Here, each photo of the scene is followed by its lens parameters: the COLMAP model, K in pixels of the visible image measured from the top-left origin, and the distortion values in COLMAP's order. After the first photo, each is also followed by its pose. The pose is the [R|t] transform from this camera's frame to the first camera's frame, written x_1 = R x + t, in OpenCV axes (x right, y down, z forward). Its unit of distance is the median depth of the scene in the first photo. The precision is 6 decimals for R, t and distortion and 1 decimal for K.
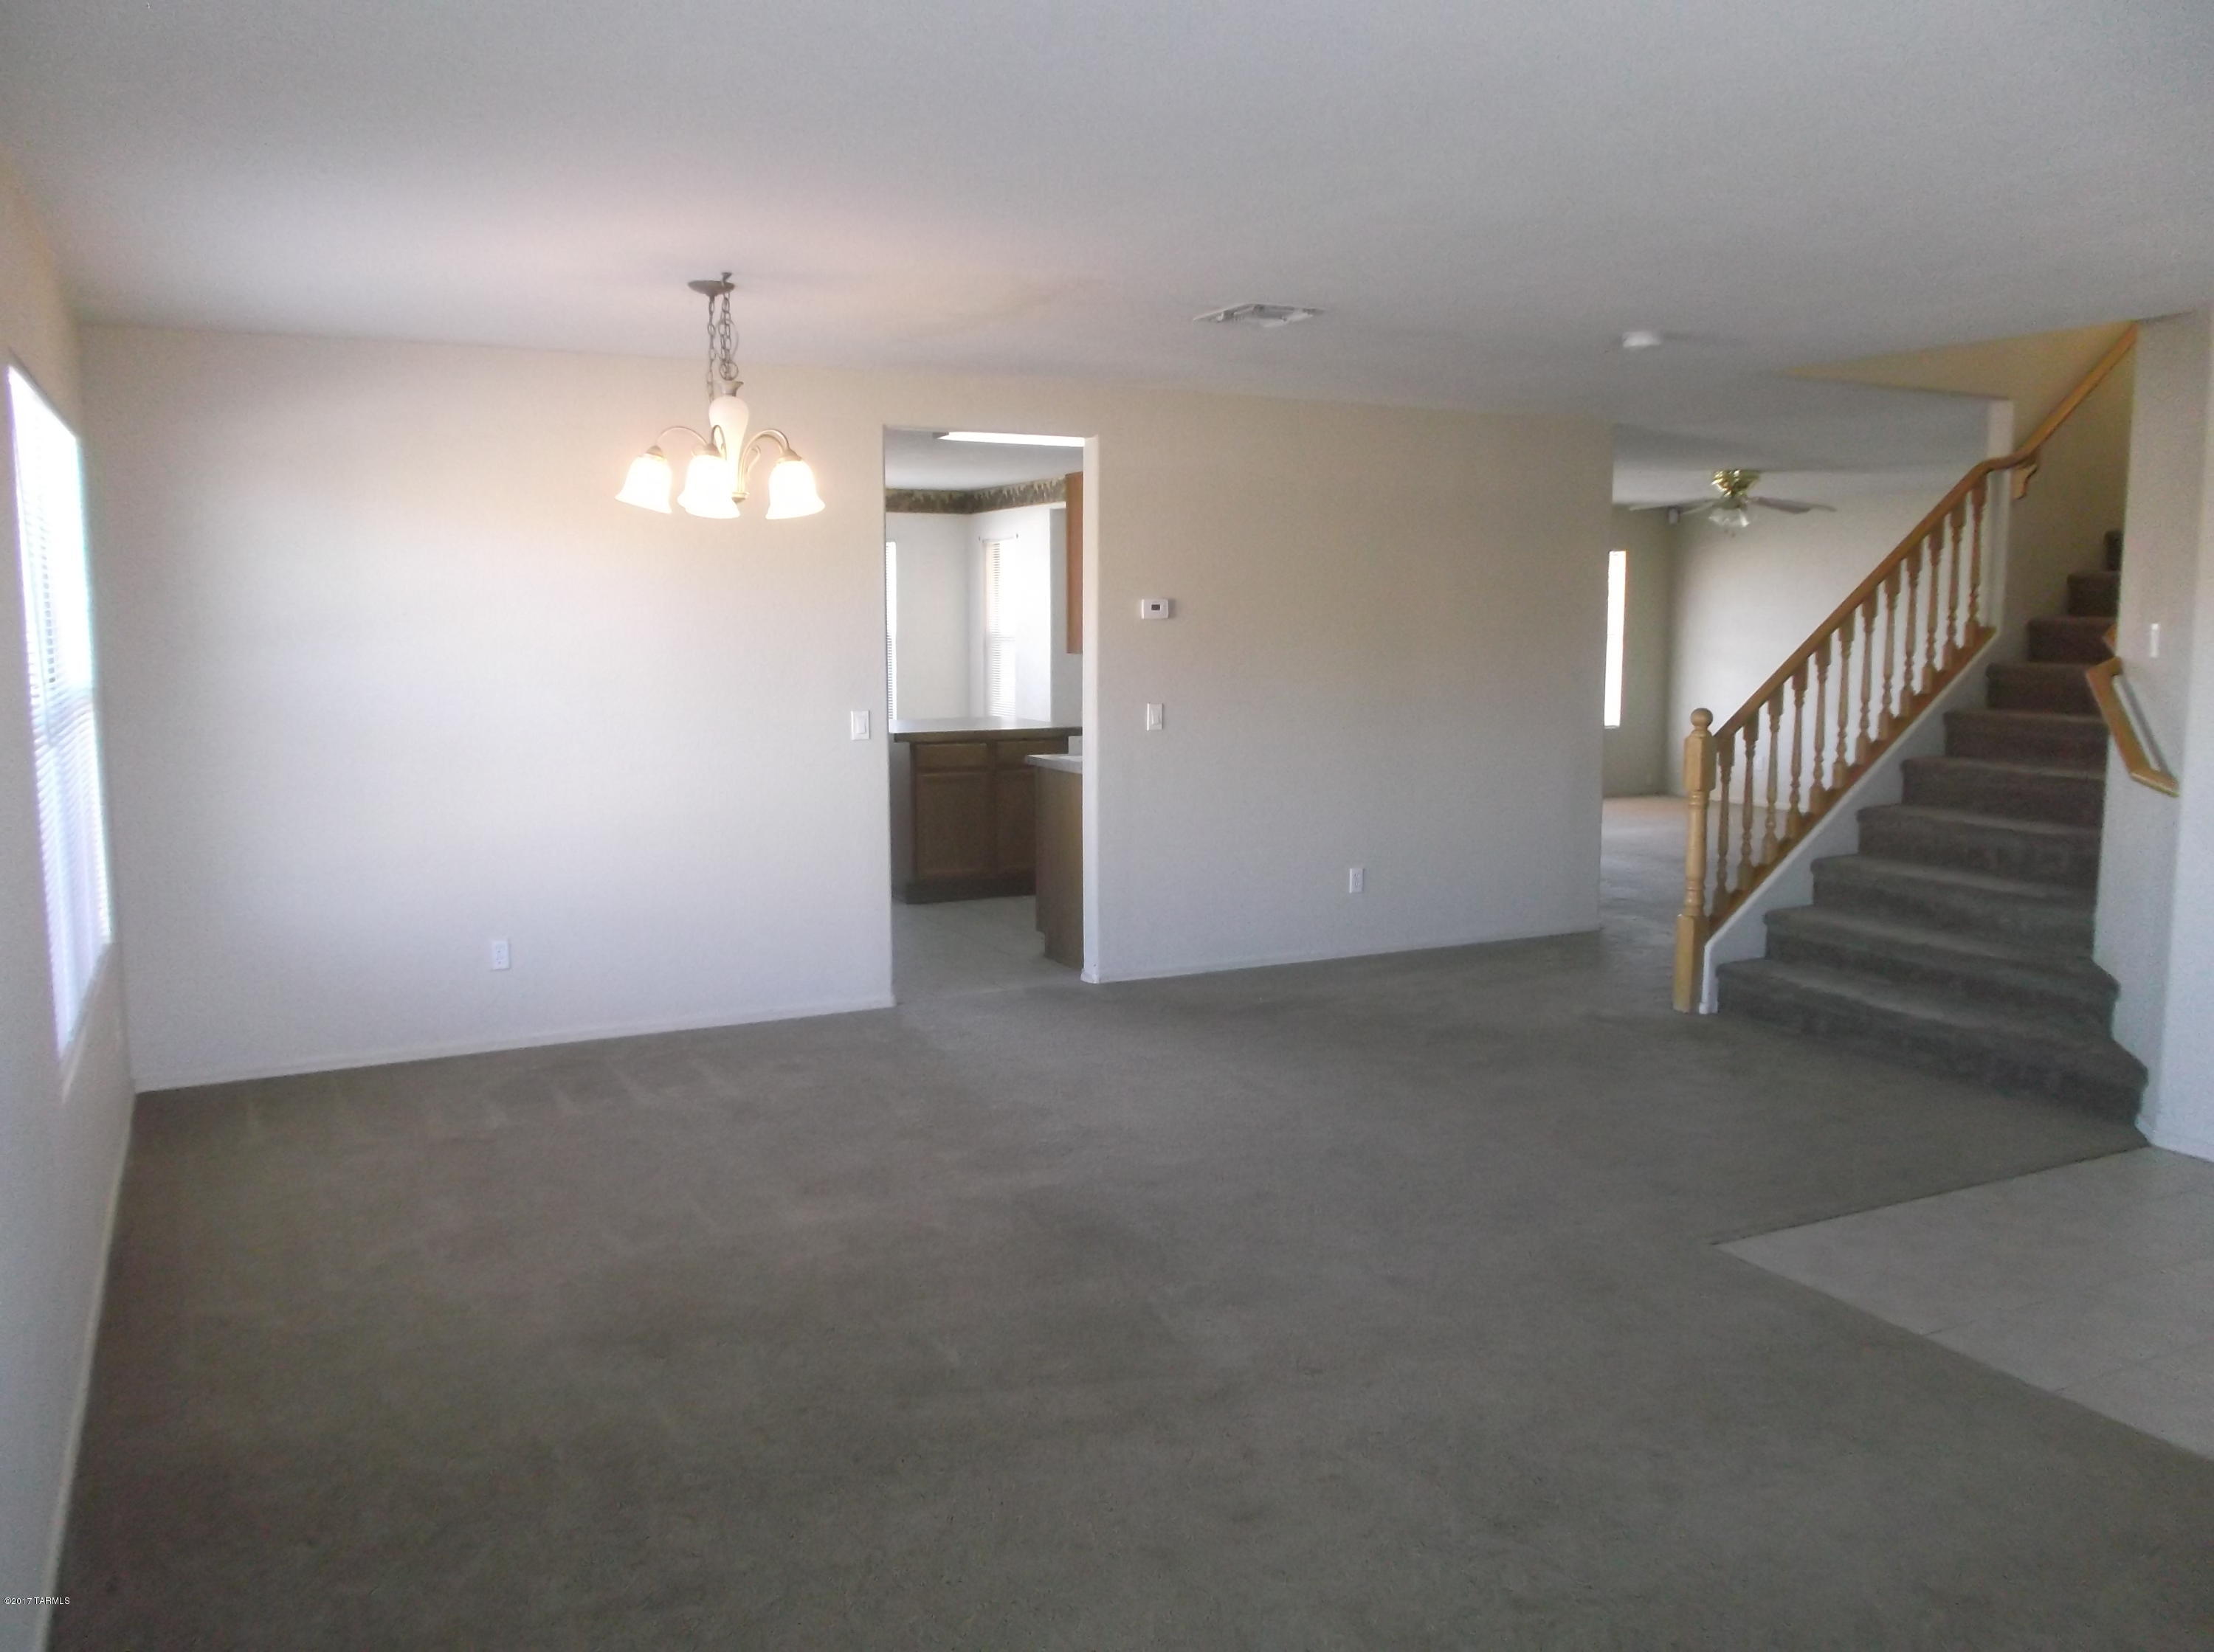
lens RADIAL K [[1735.7, 0, 1107.7], [0, 1735.7, 826.1], [0, 0, 1]] dist [-0.029176, 0.010060]
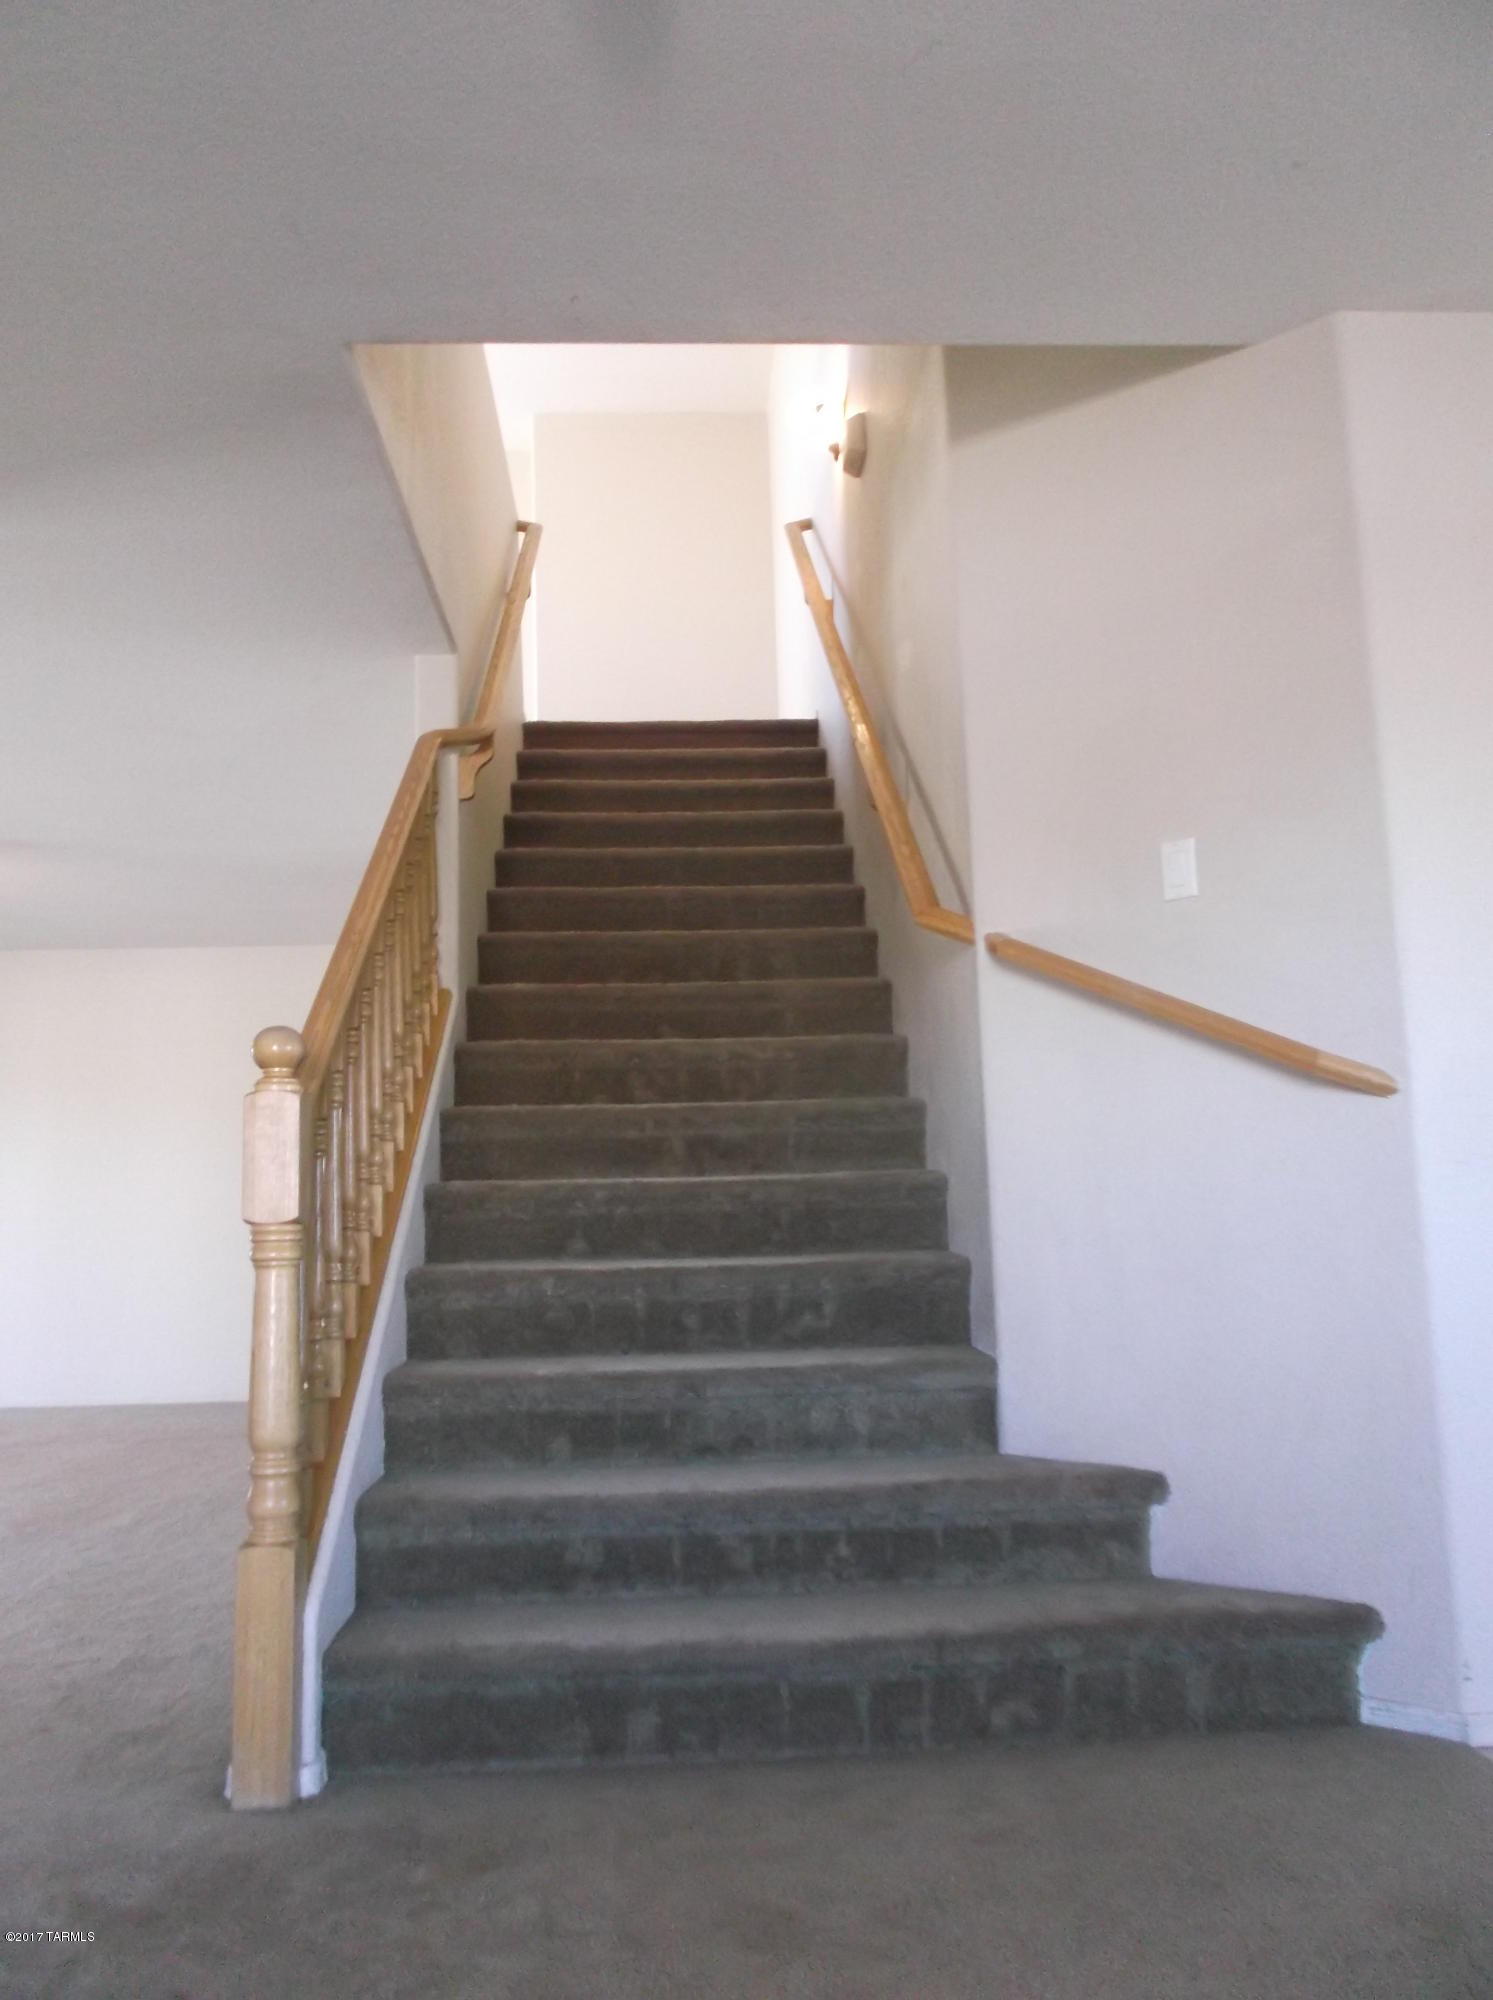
lens RADIAL K [[1568.1, 0, 750.3], [0, 1568.1, 1003.2], [0, 0, 1]] dist [-0.029176, 0.010060]
pose [[0.426079, 0.104254, 0.898659, 0.048851], [0.151040, 0.971199, -0.184282, 0.013917], [-0.891988, 0.214252, 0.398061, 0.751062]]
